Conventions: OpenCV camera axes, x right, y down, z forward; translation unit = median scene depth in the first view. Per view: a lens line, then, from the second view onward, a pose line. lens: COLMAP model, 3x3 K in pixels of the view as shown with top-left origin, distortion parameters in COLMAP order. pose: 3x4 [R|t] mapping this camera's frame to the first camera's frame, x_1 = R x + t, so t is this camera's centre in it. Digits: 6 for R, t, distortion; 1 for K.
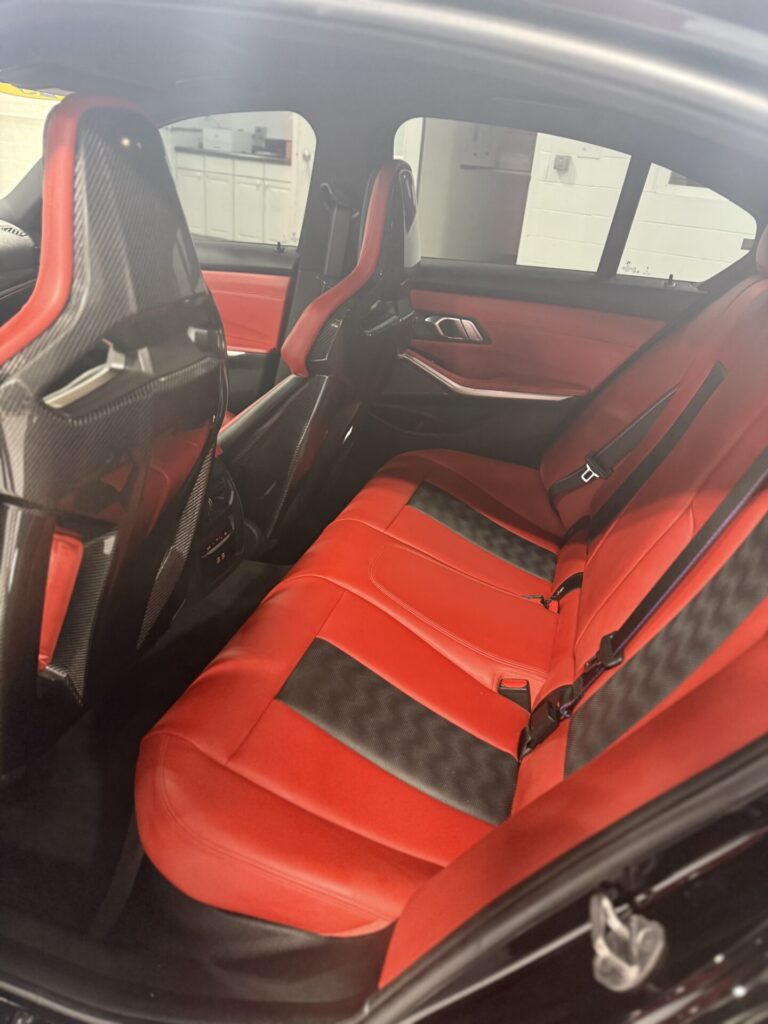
lens RADIAL K [[711.2, 0, 388.7], [0, 711.2, 510.0], [0, 0, 1]] dist [-0.001774, -0.004551]
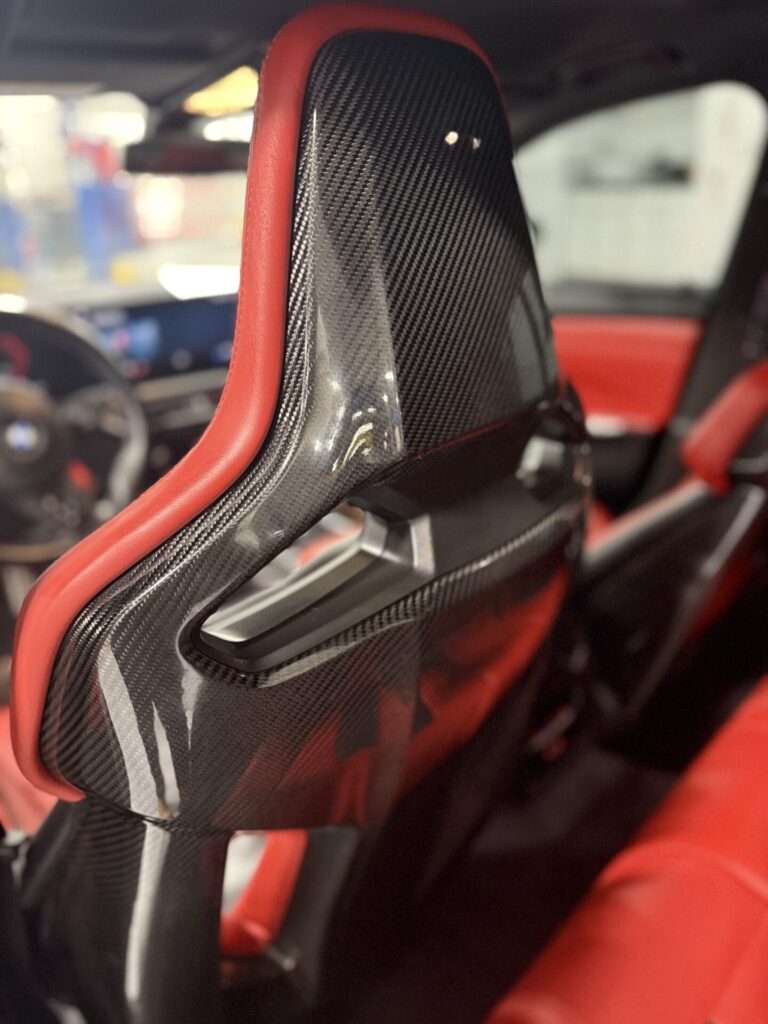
lens RADIAL K [[711.2, 0, 384.5], [0, 711.2, 516.8], [0, 0, 1]] dist [-0.001774, -0.004551]
pose [[0.873777, 0.075124, -0.480489, -0.109348], [-0.096593, 0.995122, -0.020069, -0.184492], [0.476637, 0.063948, 0.876771, 0.470922]]
